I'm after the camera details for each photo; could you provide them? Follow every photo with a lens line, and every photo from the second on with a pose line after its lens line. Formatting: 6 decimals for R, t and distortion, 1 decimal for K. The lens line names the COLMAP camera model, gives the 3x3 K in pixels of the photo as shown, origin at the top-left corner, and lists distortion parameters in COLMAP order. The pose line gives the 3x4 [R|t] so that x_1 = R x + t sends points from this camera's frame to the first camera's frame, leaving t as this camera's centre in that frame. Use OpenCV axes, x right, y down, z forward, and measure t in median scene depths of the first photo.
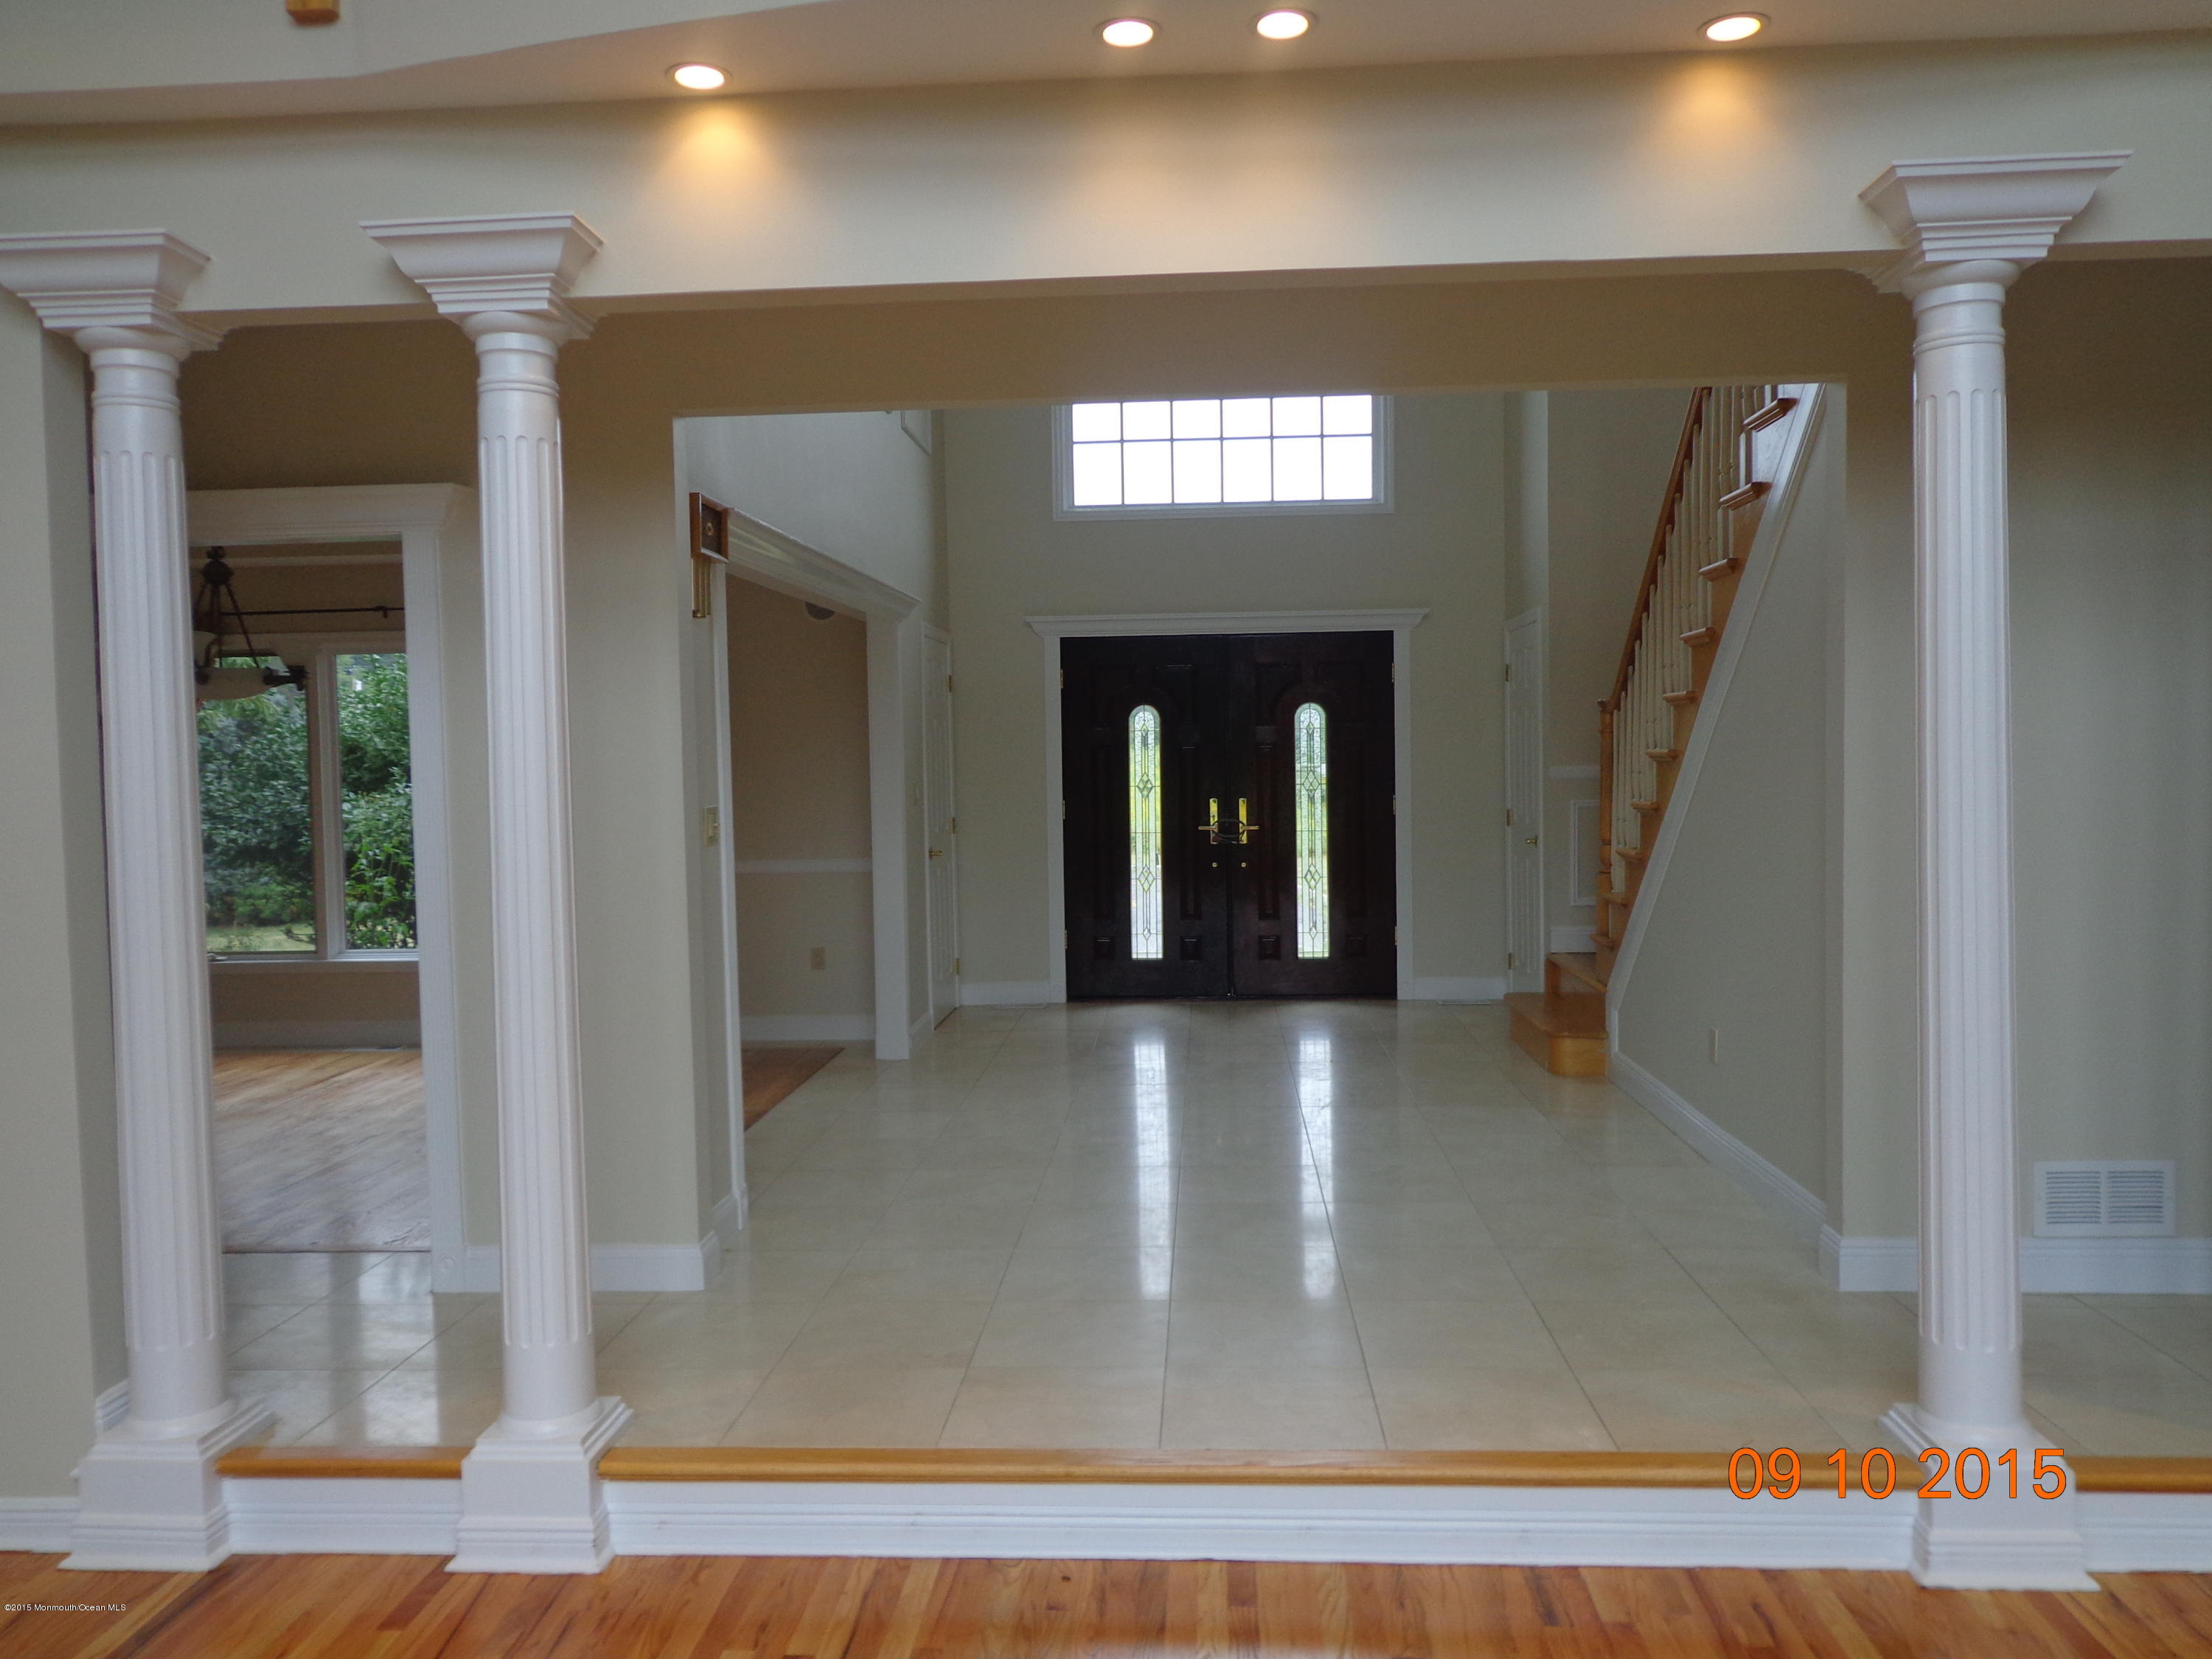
lens RADIAL K [[1620.2, 0, 1106.0], [0, 1620.2, 829.5], [0, 0, 1]] dist [-0.005440, -0.008547]
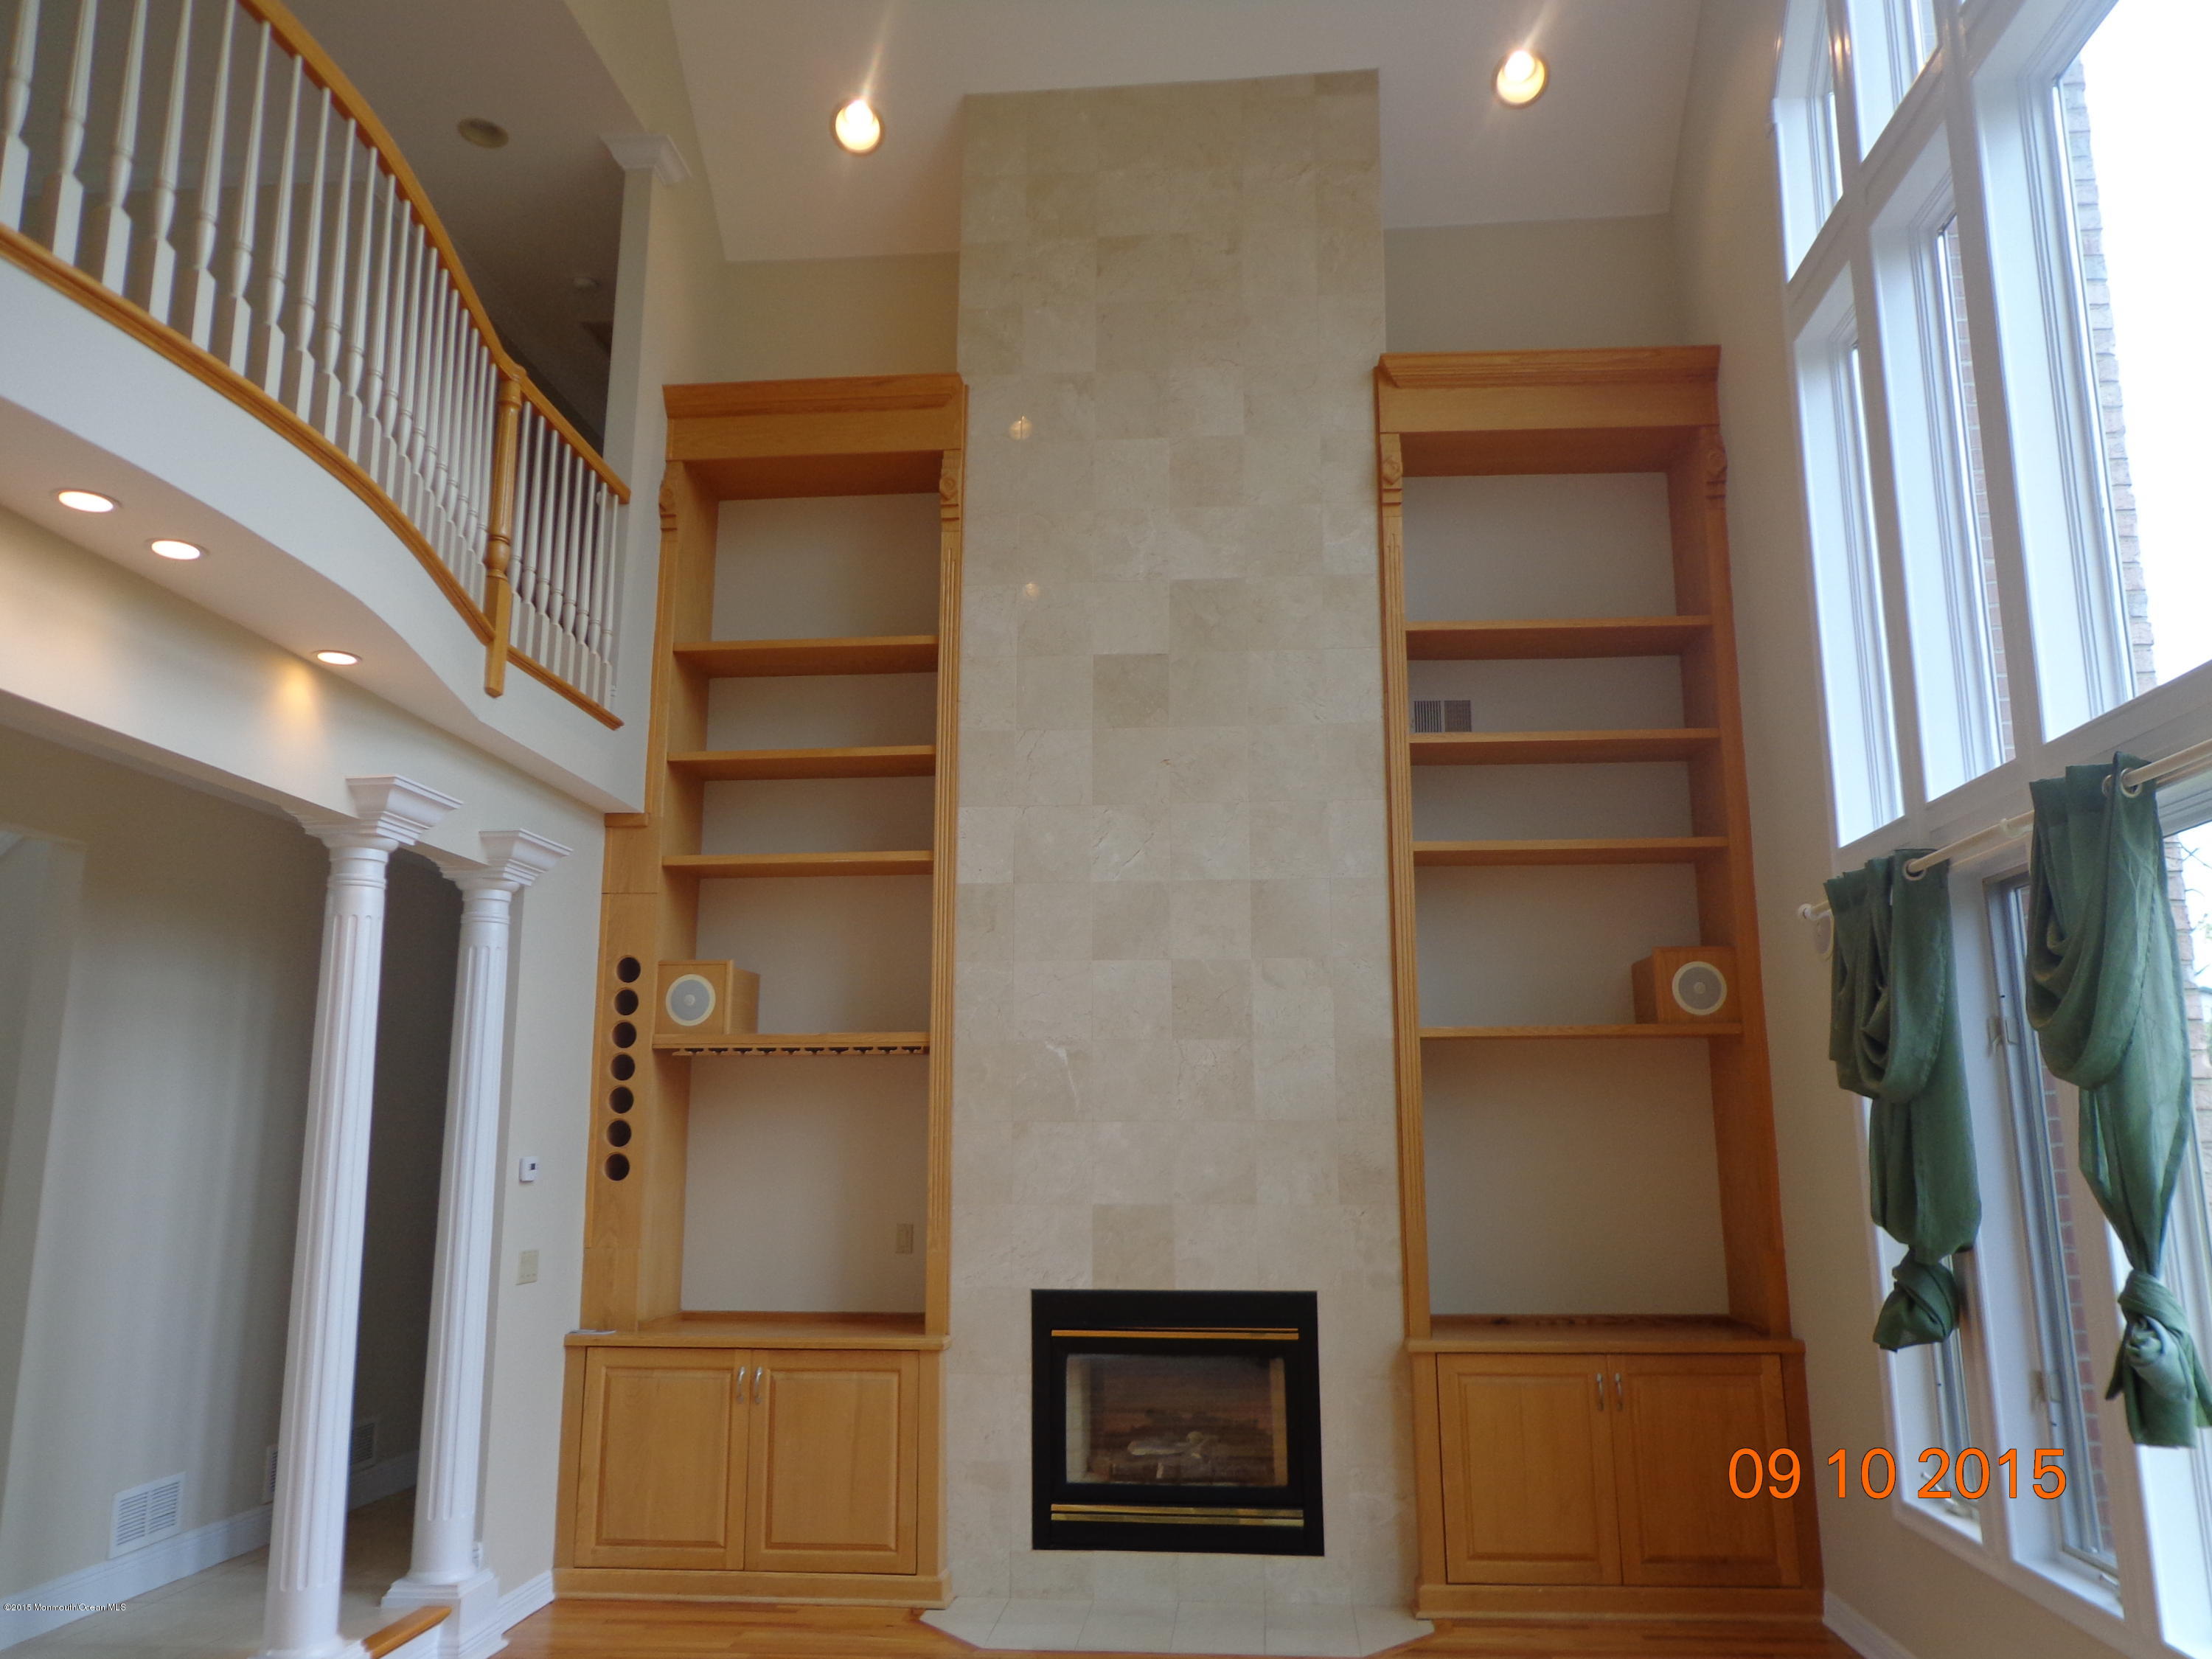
lens RADIAL K [[1633.5, 0, 1106.0], [0, 1633.5, 829.5], [0, 0, 1]] dist [-0.031301, 0.068092]
pose [[0.030914, 0.209097, 0.977406, -0.738493], [0.047949, 0.976437, -0.210406, 0.008878], [-0.998371, 0.053371, 0.020160, 0.188318]]
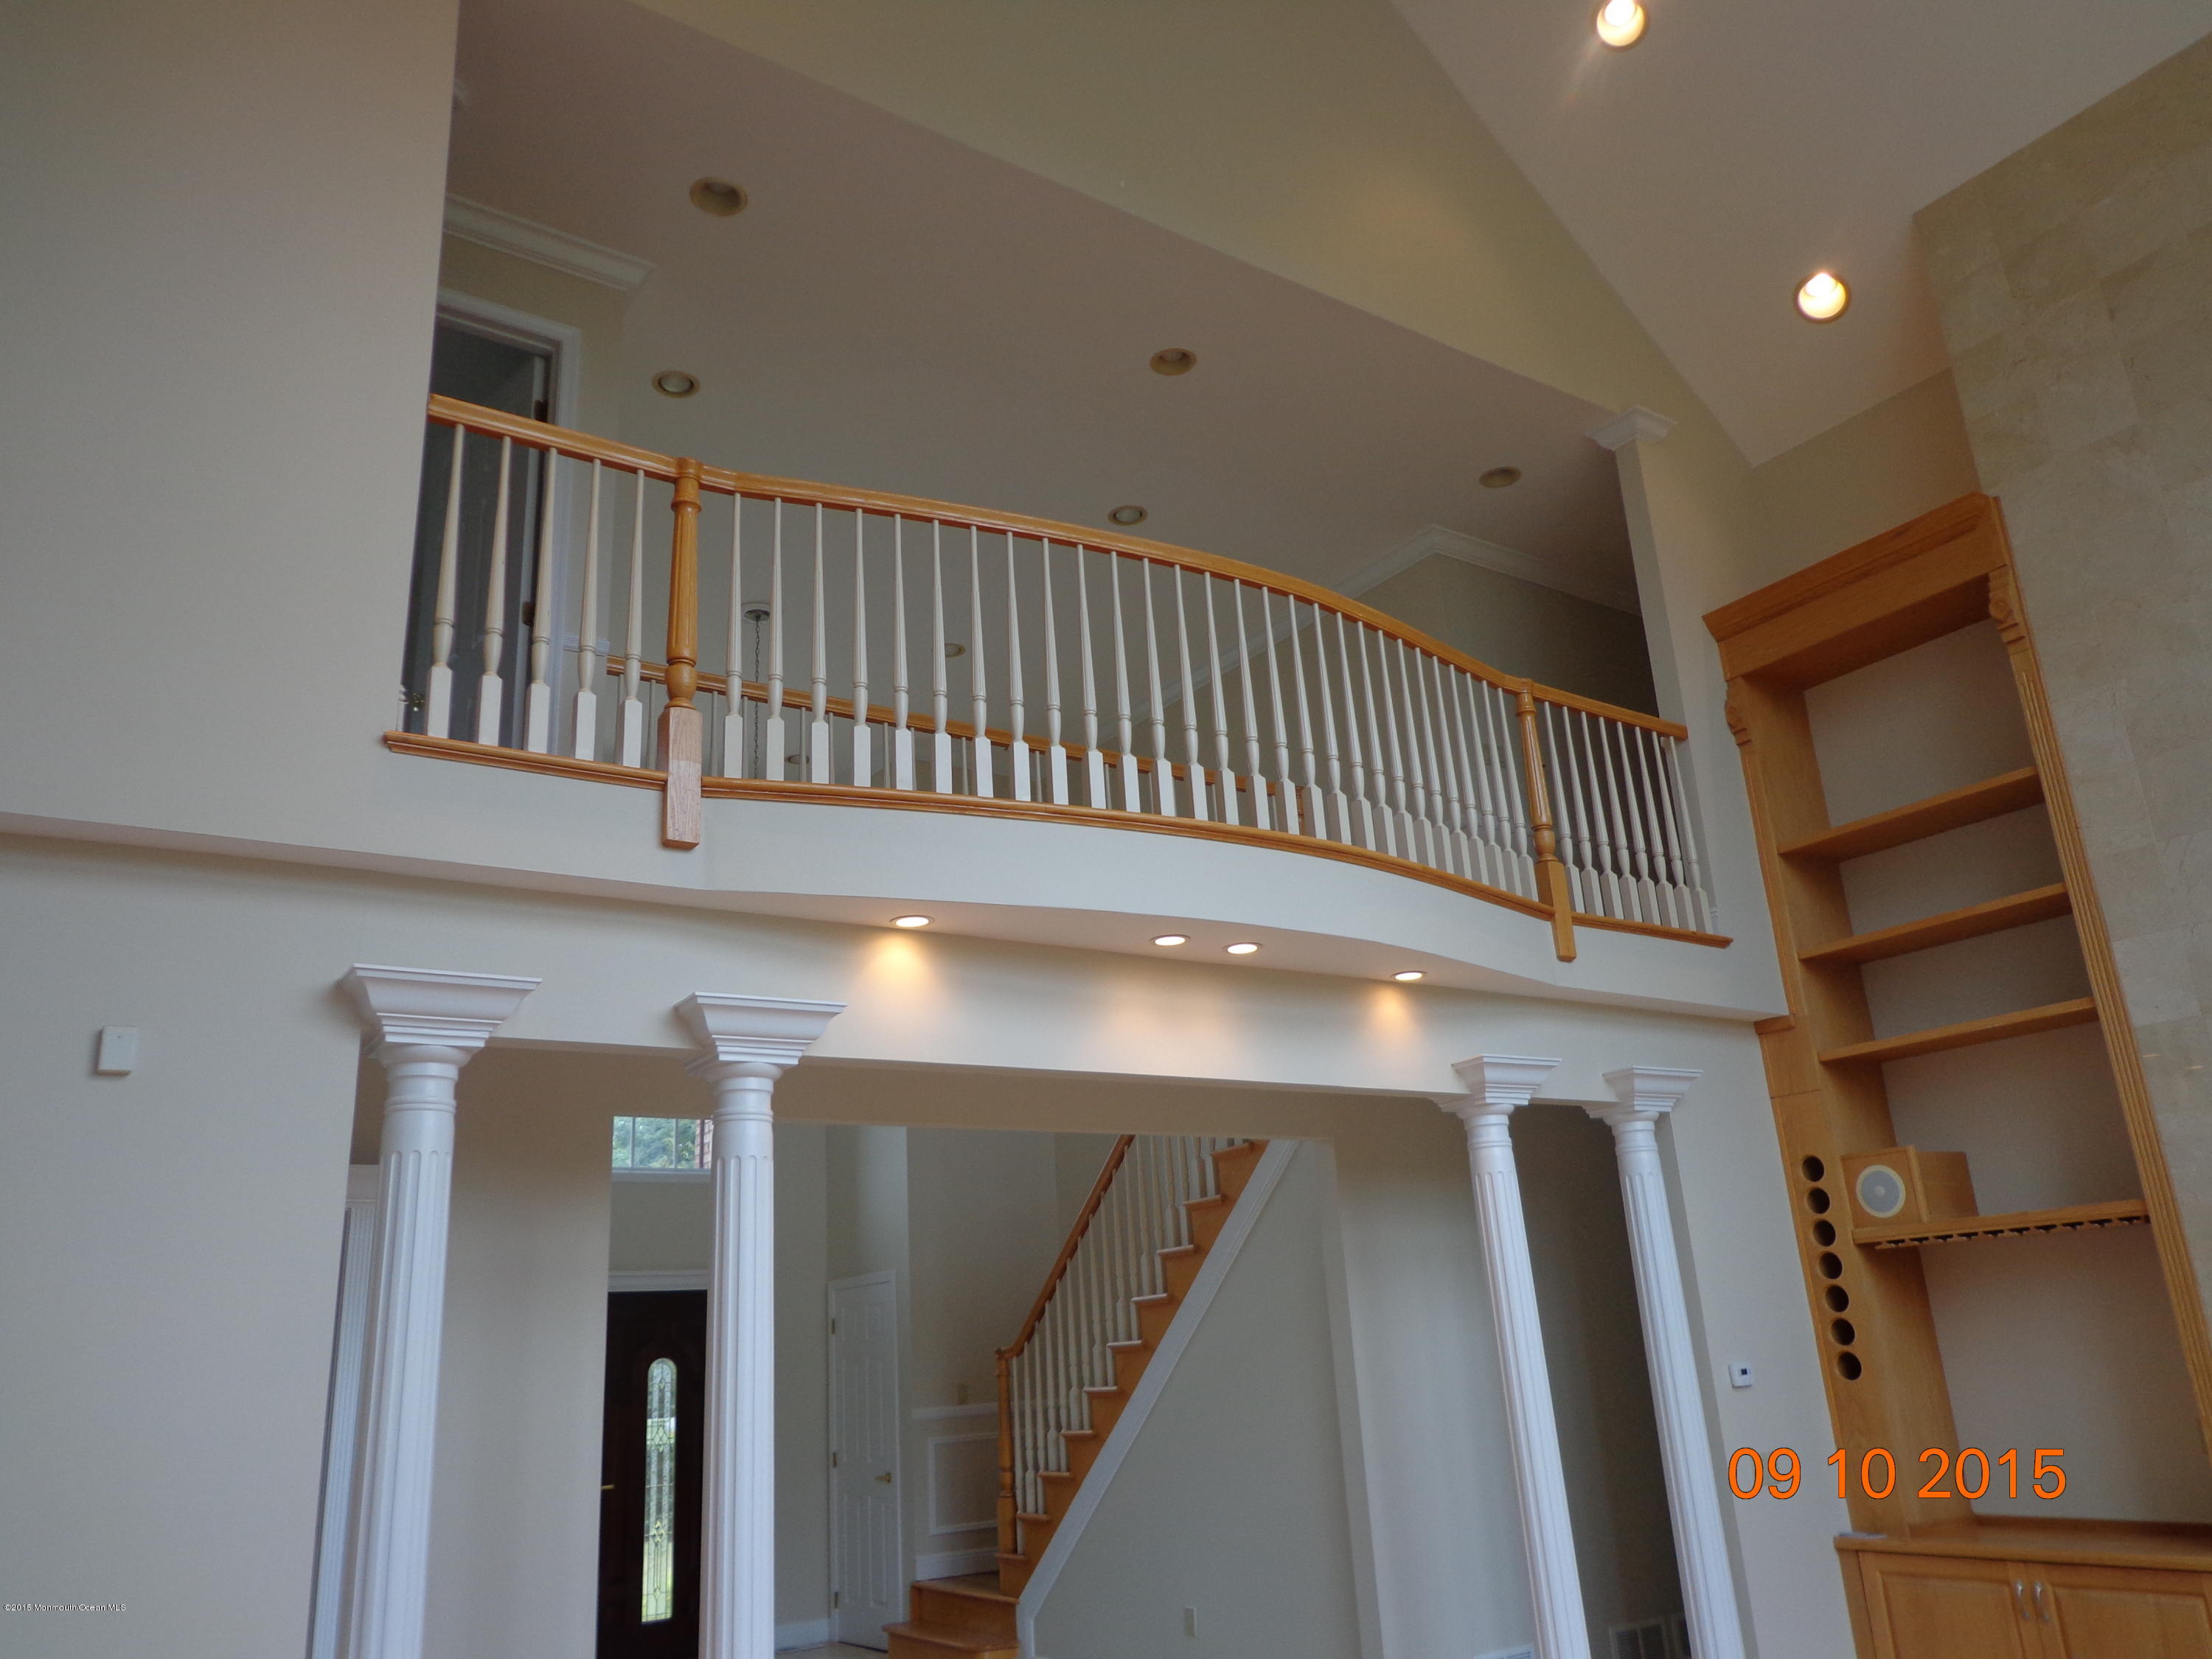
lens RADIAL K [[1613.6, 0, 1106.0], [0, 1613.6, 829.5], [0, 0, 1]] dist [-0.003460, 0.001076]
pose [[0.790389, 0.166371, 0.589581, -0.742128], [0.070998, 0.931053, -0.357909, -0.001949], [-0.608478, 0.324746, 0.724082, -0.152706]]
